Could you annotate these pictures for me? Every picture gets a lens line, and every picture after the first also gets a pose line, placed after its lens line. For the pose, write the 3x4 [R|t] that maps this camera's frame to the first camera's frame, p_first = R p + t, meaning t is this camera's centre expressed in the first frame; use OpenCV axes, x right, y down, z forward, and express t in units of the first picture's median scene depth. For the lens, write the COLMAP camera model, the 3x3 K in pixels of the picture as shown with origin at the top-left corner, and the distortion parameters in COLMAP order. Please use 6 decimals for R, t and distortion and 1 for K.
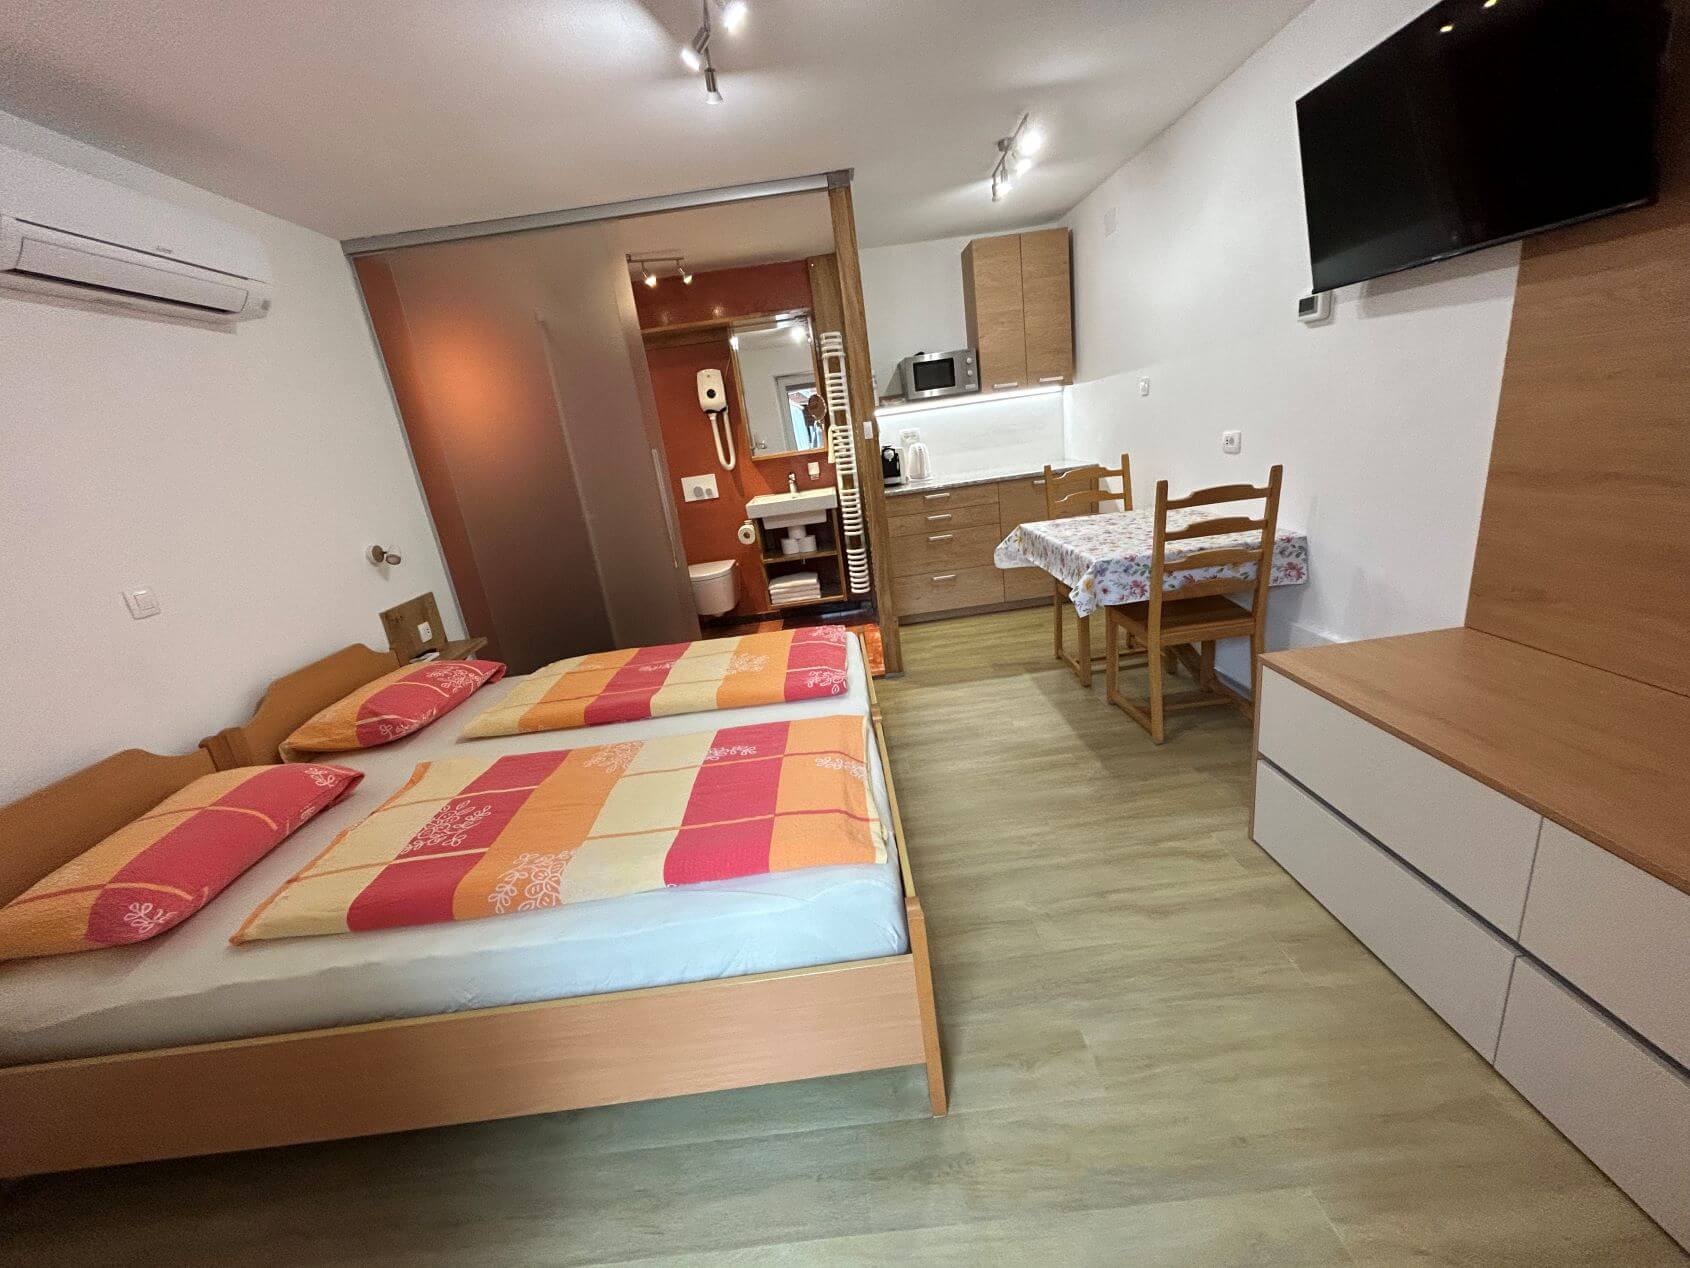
lens RADIAL K [[685.7, 0, 844.0], [0, 685.7, 631.9], [0, 0, 1]] dist [-0.003275, 0.001059]
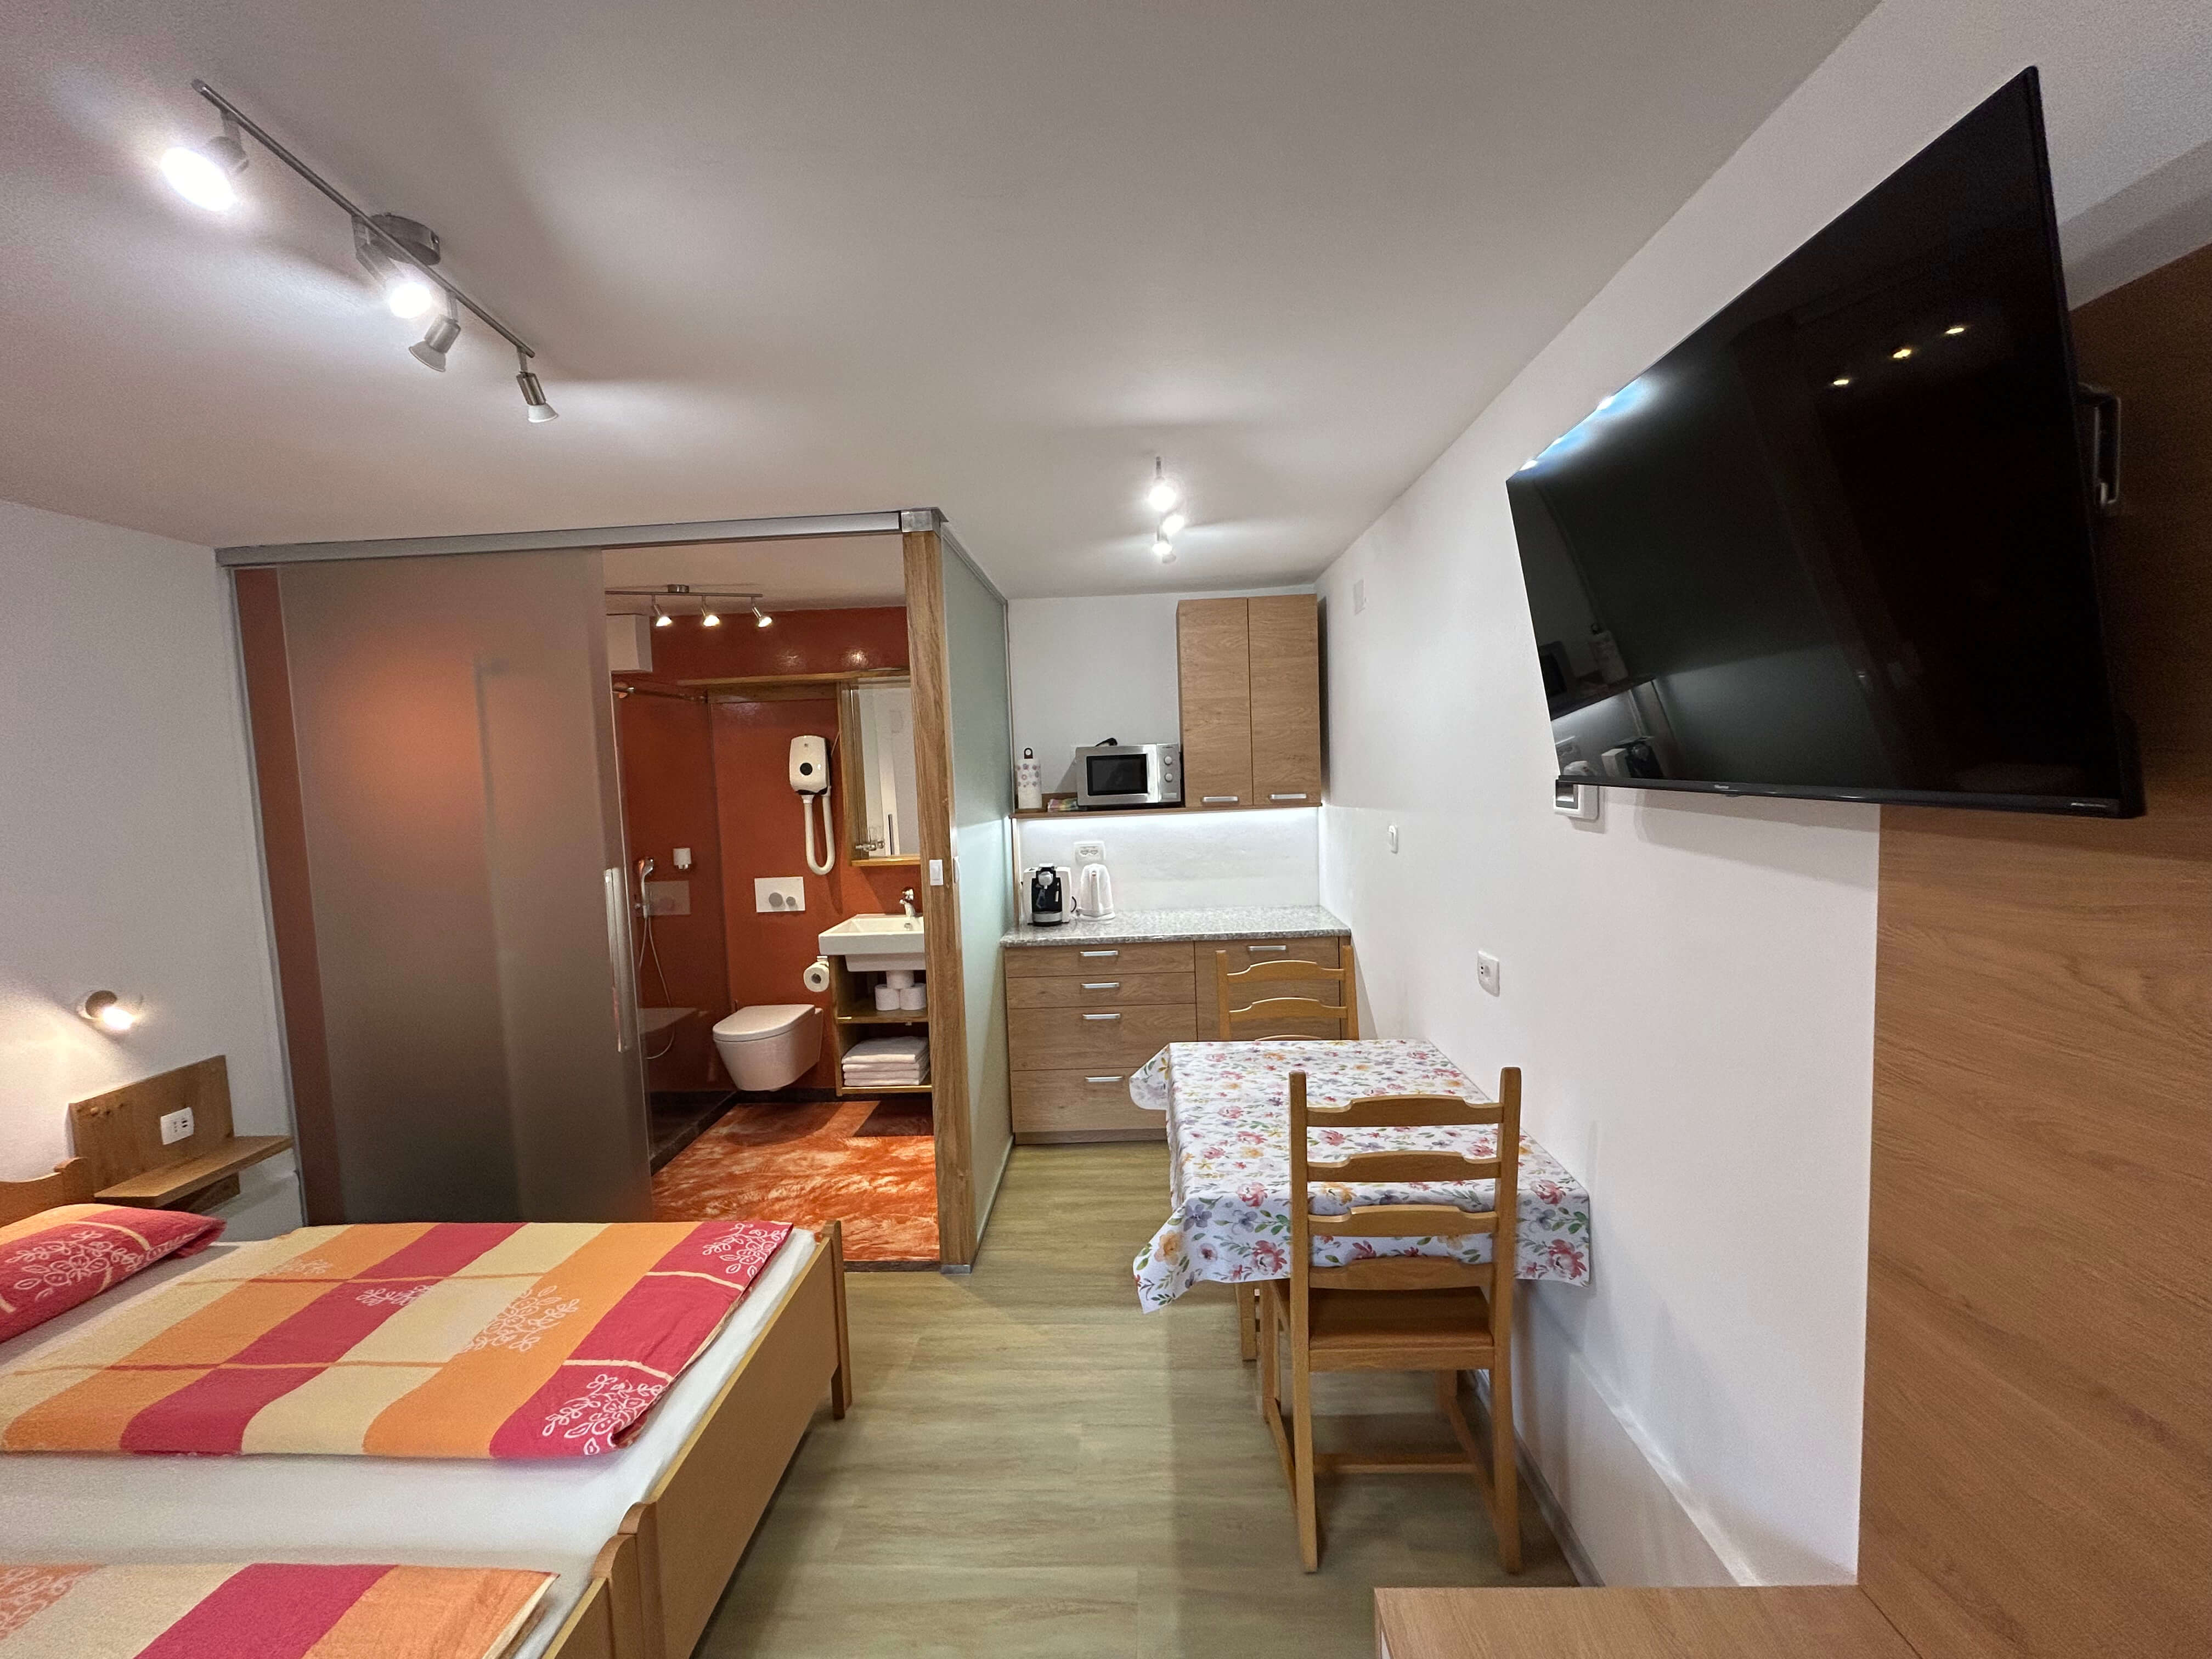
lens RADIAL K [[897.5, 0, 1103.6], [0, 897.5, 828.7], [0, 0, 1]] dist [-0.003275, 0.001059]
pose [[0.993351, 0.094357, -0.065966, 0.260816], [-0.106409, 0.971202, -0.213174, -0.185725], [0.043952, 0.218776, 0.974785, 0.195879]]
